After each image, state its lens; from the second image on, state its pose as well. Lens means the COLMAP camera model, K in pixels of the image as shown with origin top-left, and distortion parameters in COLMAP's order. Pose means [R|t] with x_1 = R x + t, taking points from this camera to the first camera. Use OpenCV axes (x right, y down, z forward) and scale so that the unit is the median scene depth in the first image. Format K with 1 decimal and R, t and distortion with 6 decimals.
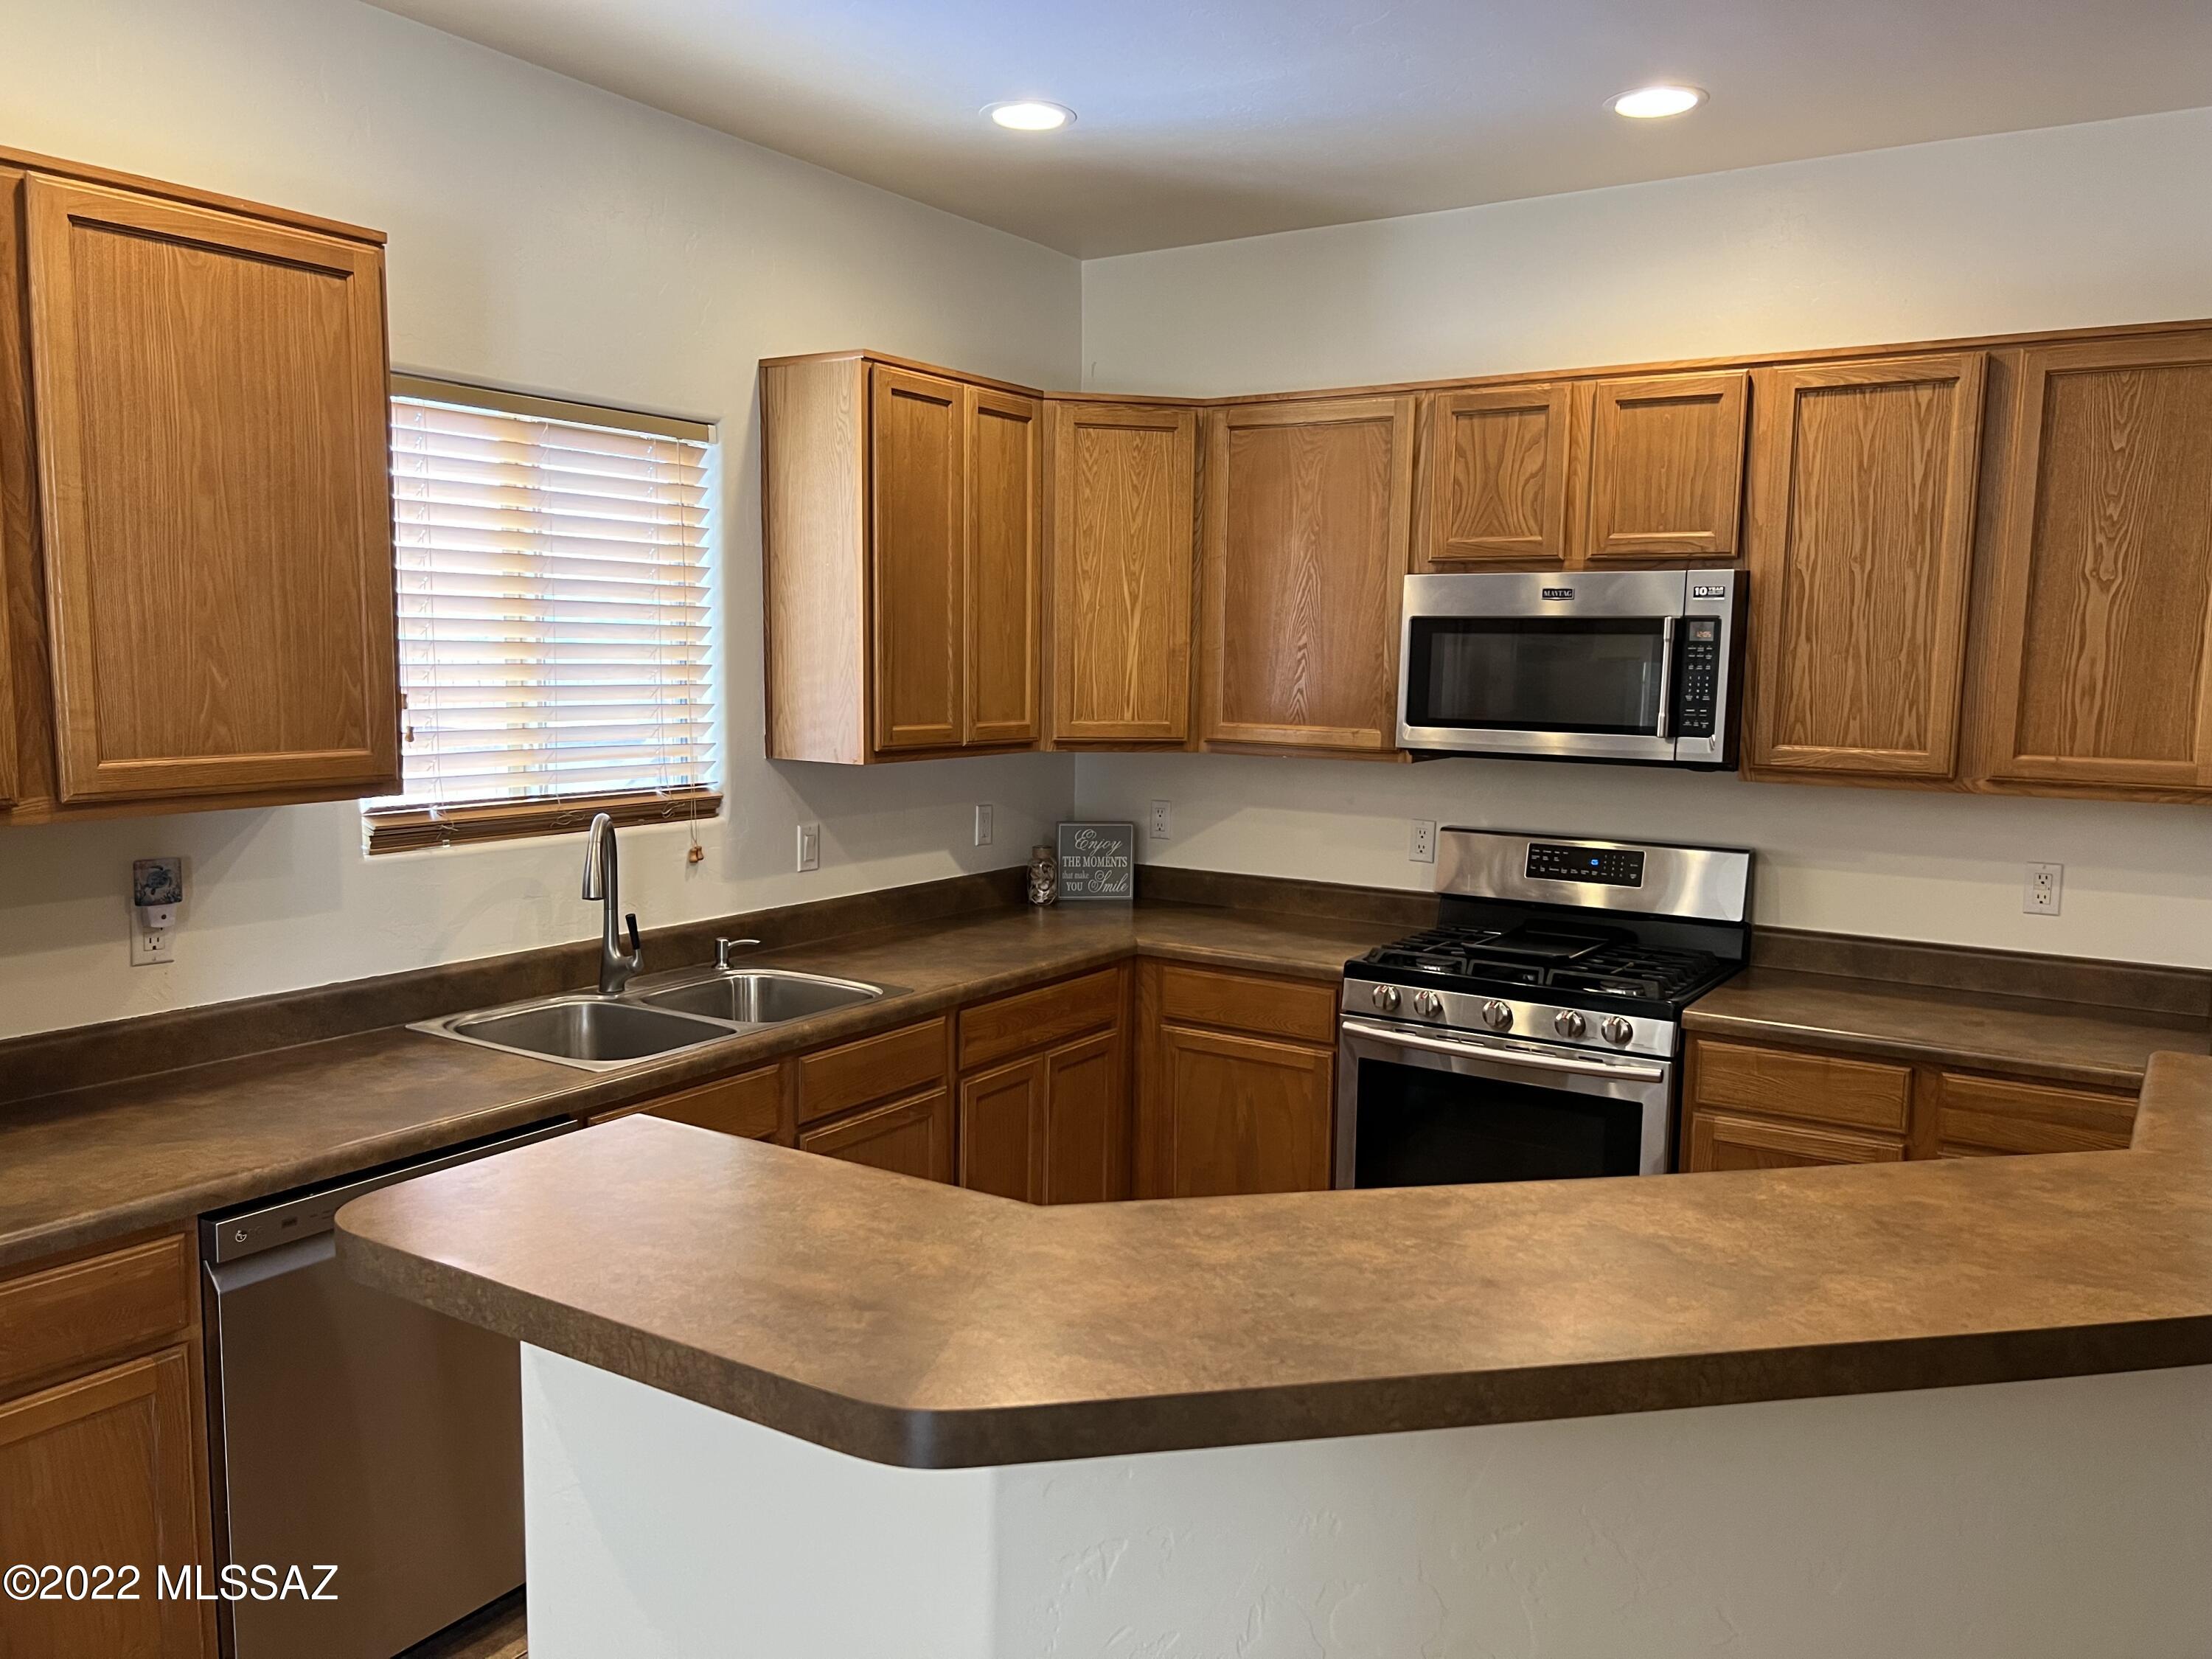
lens RADIAL K [[1708.9, 0, 1108.4], [0, 1708.9, 849.0], [0, 0, 1]] dist [0.068418, -0.088129]
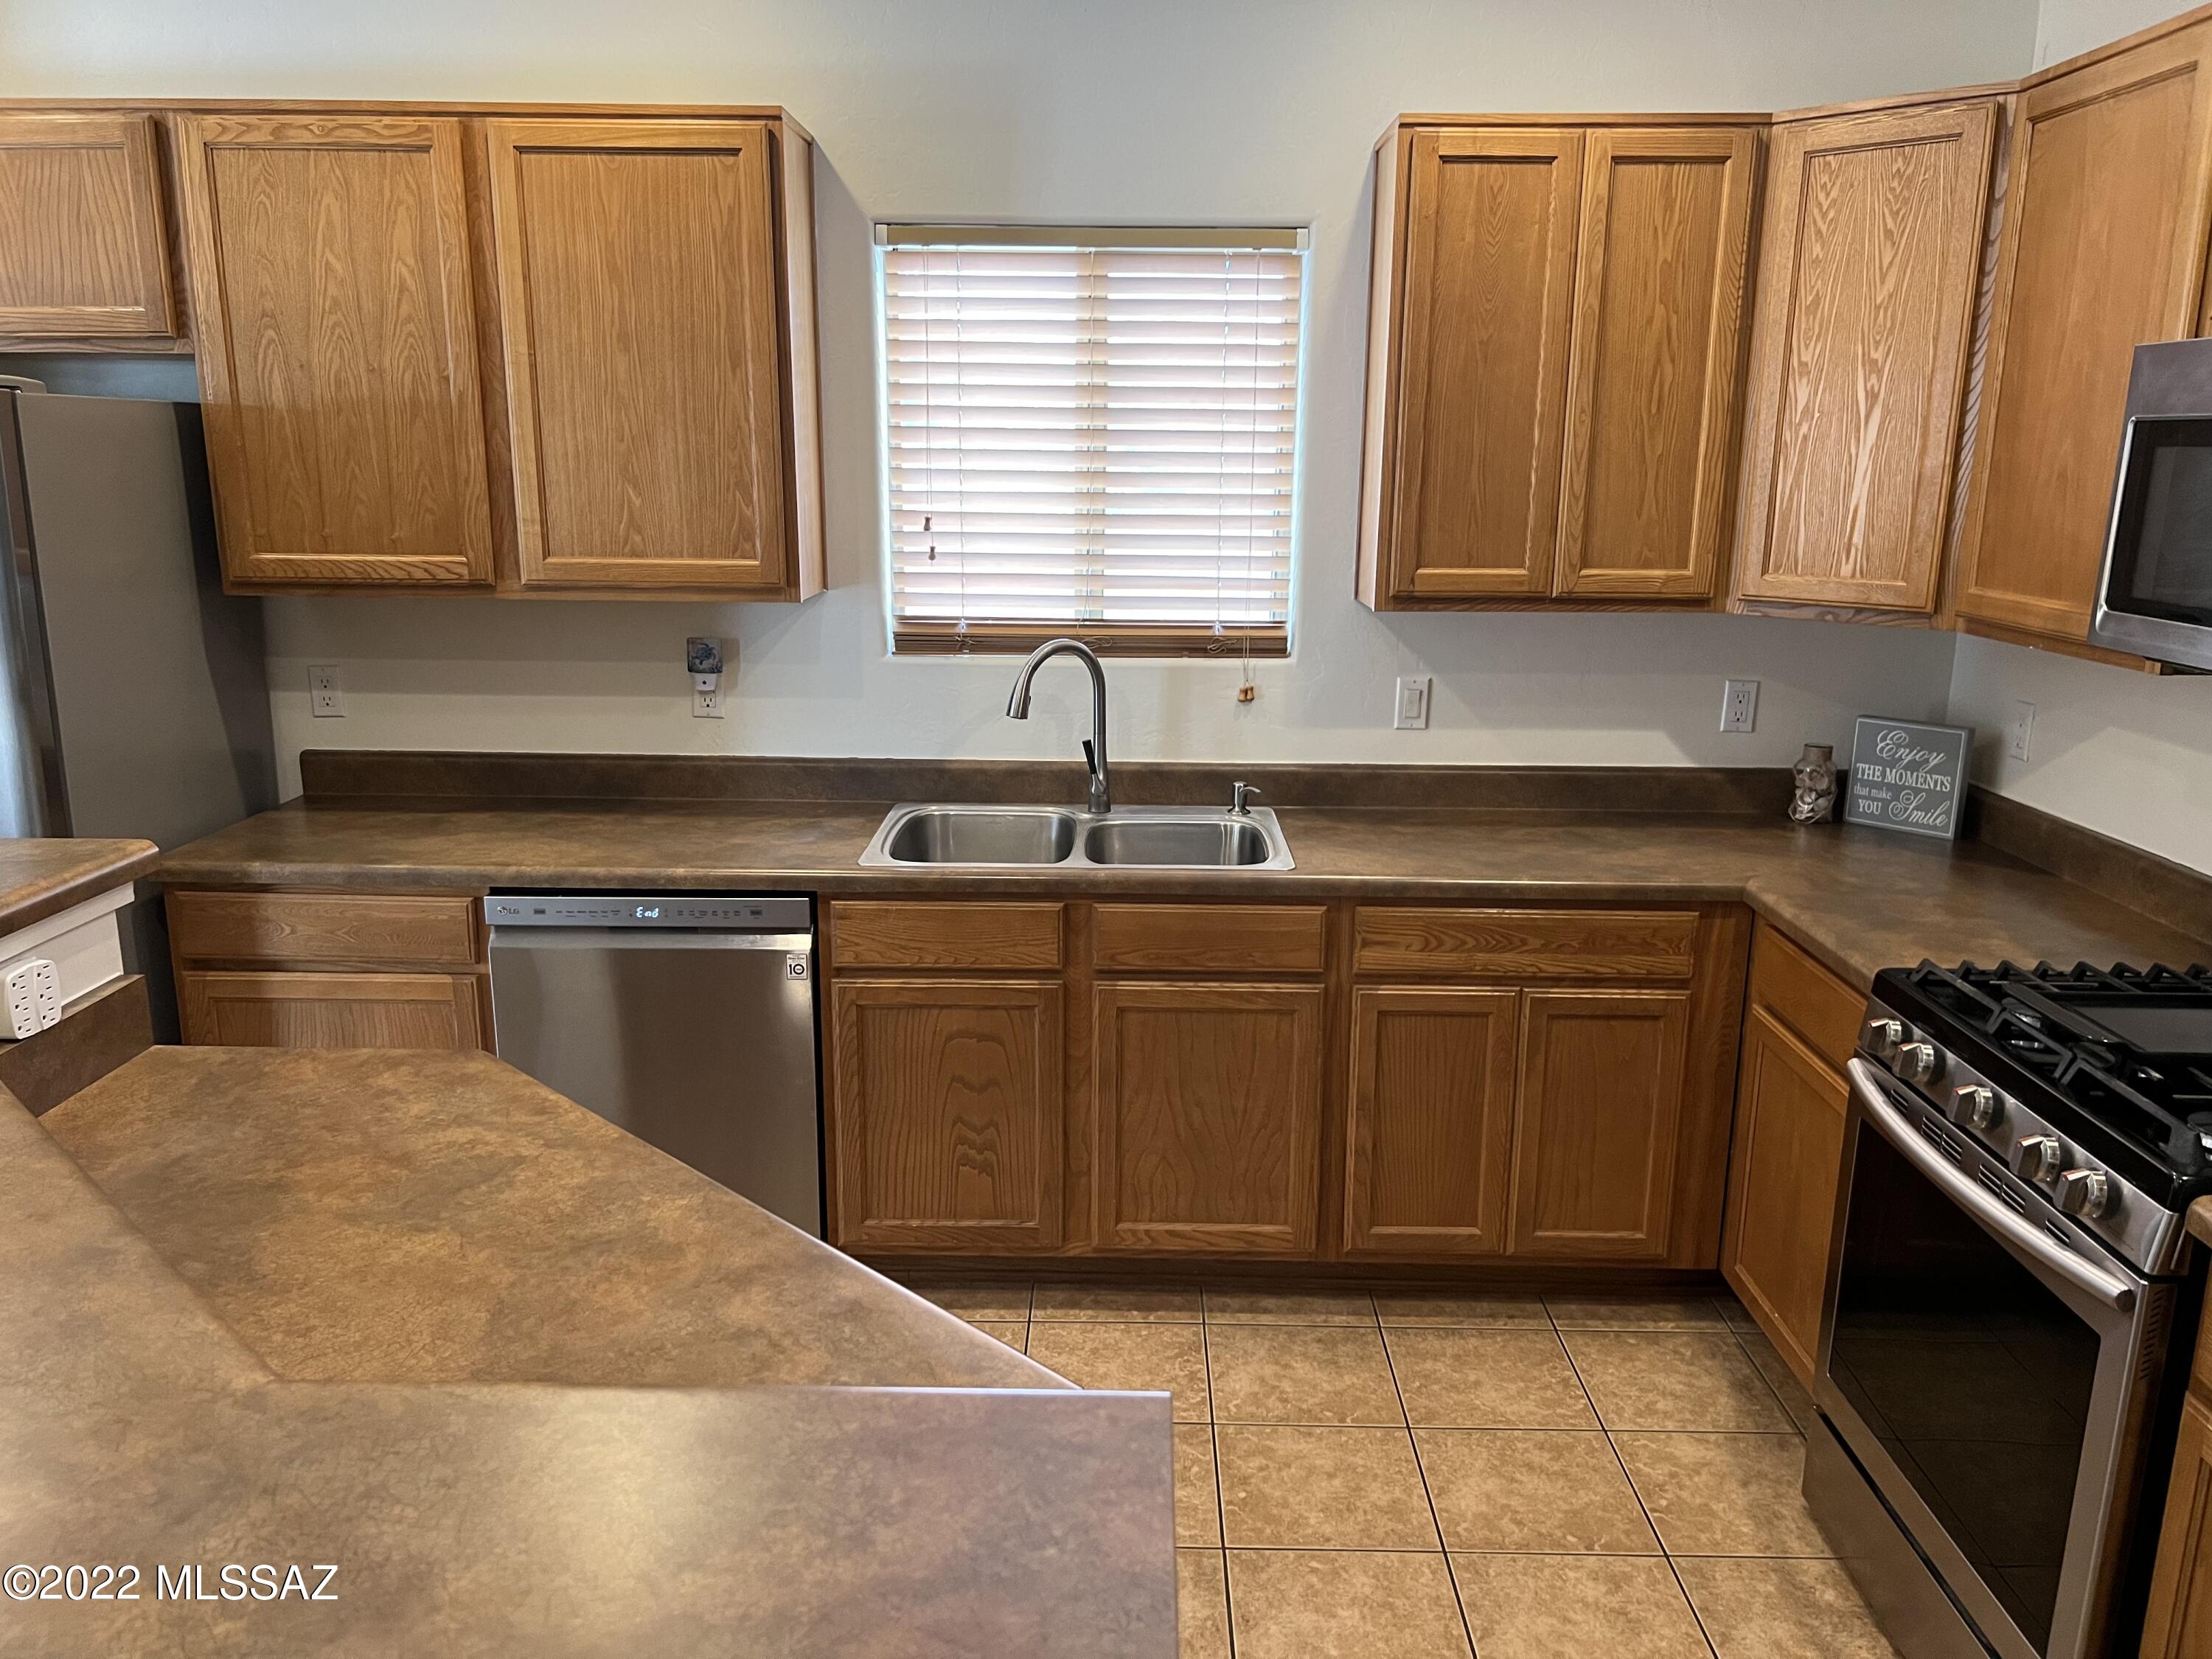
lens RADIAL K [[1665.8, 0, 1099.8], [0, 1665.8, 831.6], [0, 0, 1]] dist [0.086605, -0.121357]
pose [[0.518585, 0.175732, -0.836773, 0.536729], [-0.102220, 0.984375, 0.143380, -0.048266], [0.848894, 0.011180, 0.528445, 0.446237]]
